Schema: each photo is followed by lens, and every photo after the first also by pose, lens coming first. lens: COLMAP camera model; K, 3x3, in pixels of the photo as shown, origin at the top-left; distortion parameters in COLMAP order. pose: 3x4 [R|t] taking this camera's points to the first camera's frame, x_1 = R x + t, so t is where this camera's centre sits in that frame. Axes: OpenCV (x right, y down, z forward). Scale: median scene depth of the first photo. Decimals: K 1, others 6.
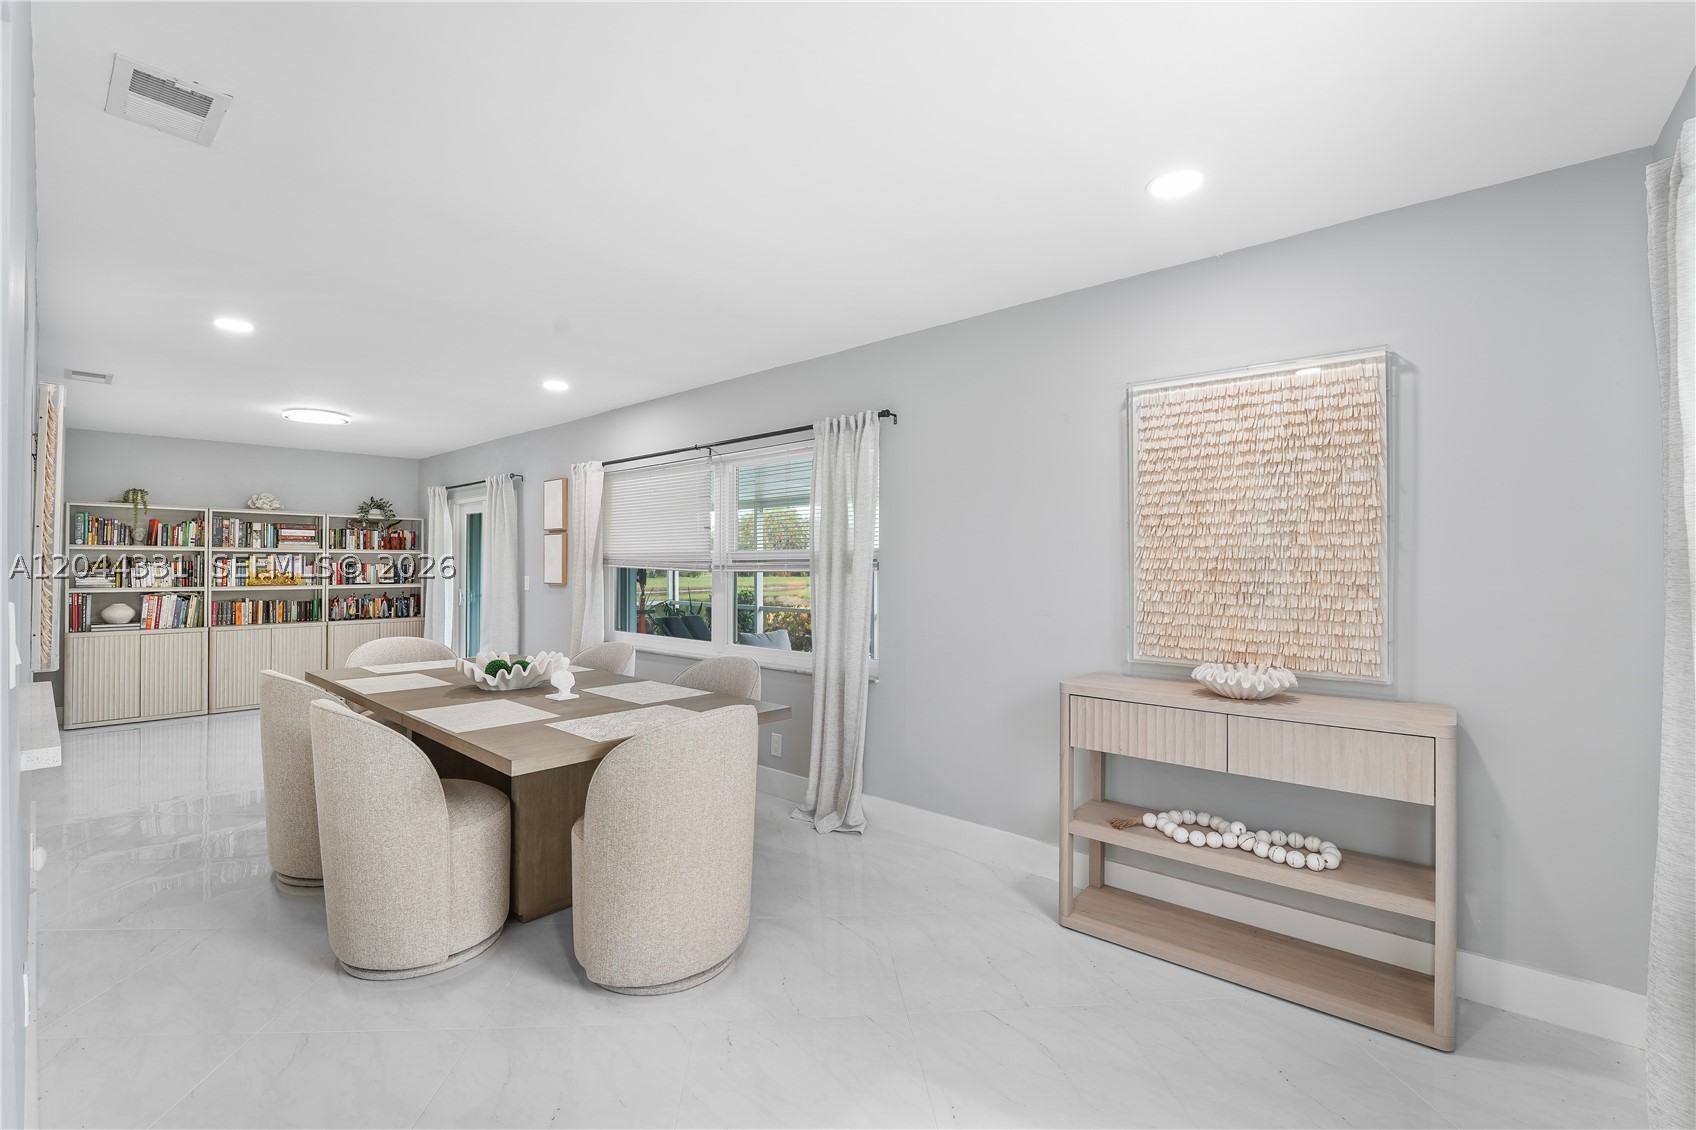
lens RADIAL K [[698.6, 0, 839.4], [0, 698.6, 558.2], [0, 0, 1]] dist [-0.029846, 0.001823]
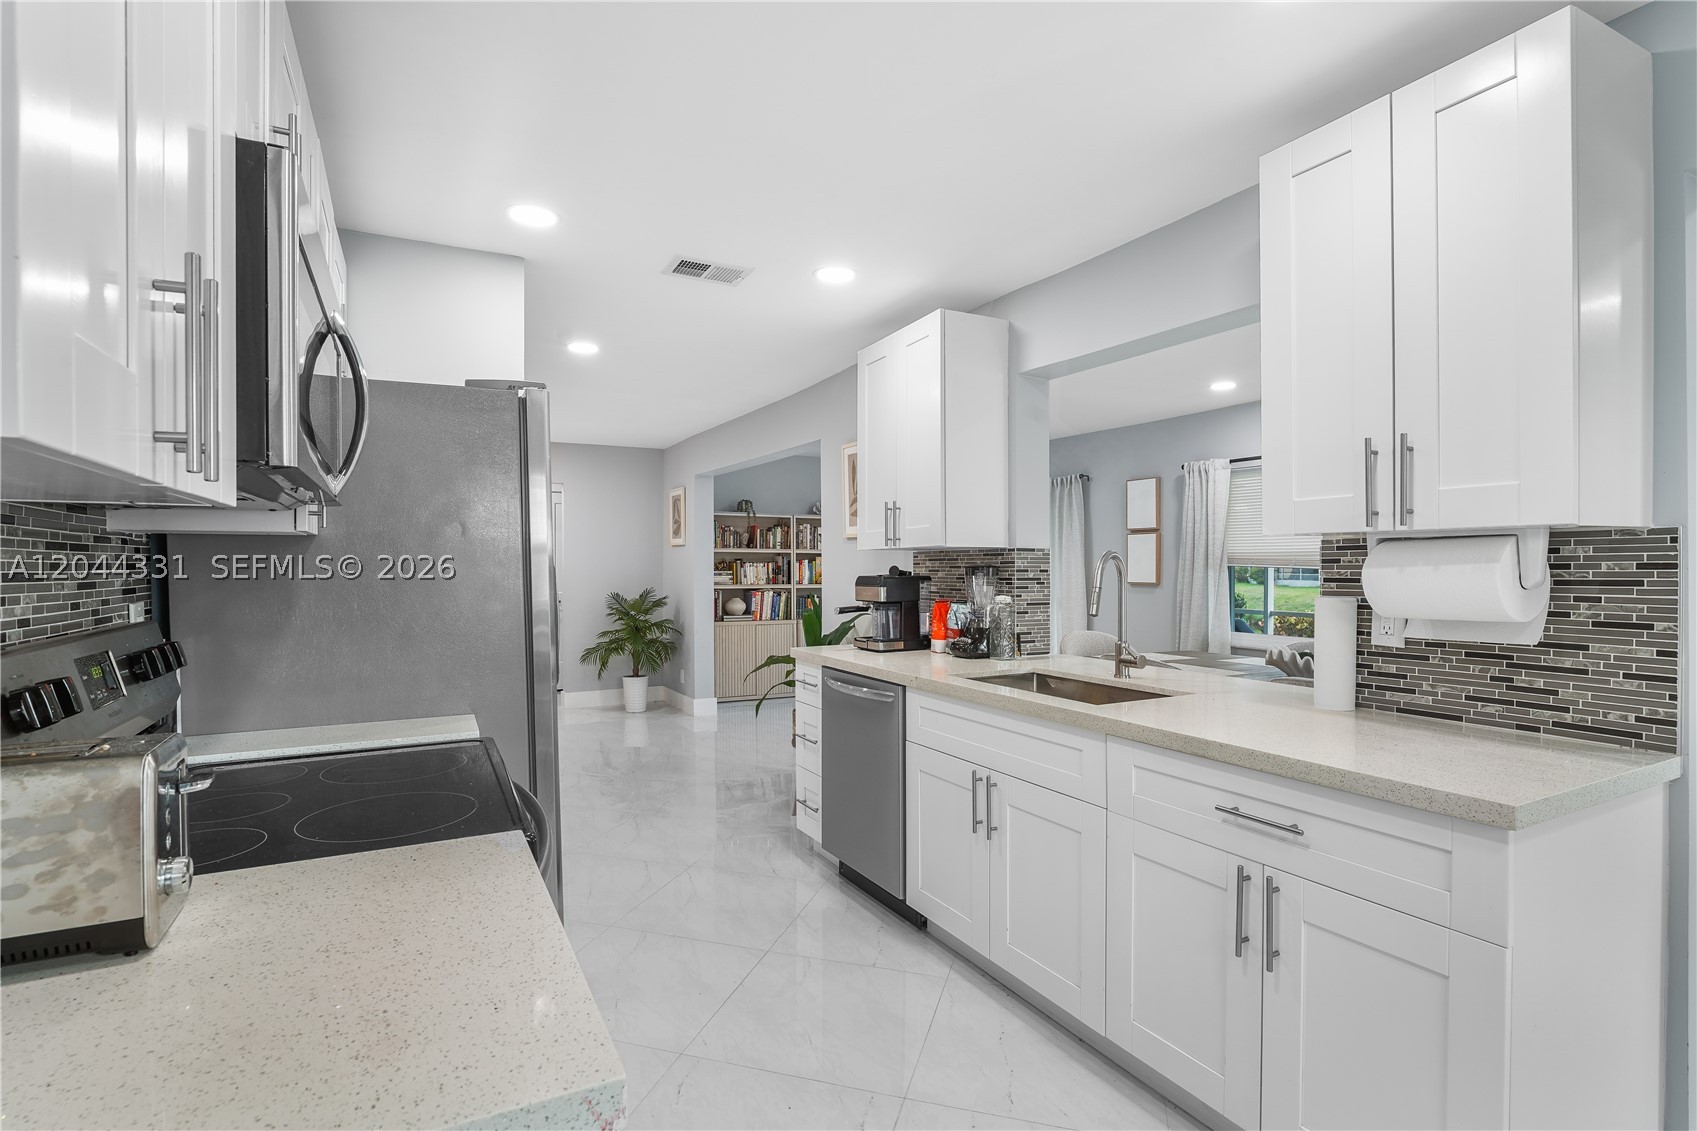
lens RADIAL K [[805.8, 0, 835.8], [0, 805.8, 577.7], [0, 0, 1]] dist [-0.015115, 0.001674]
pose [[0.933315, 0.003998, -0.359035, -0.406895], [0.004893, 0.999704, 0.023851, -0.000739], [0.359024, -0.024017, 0.933019, -0.237225]]
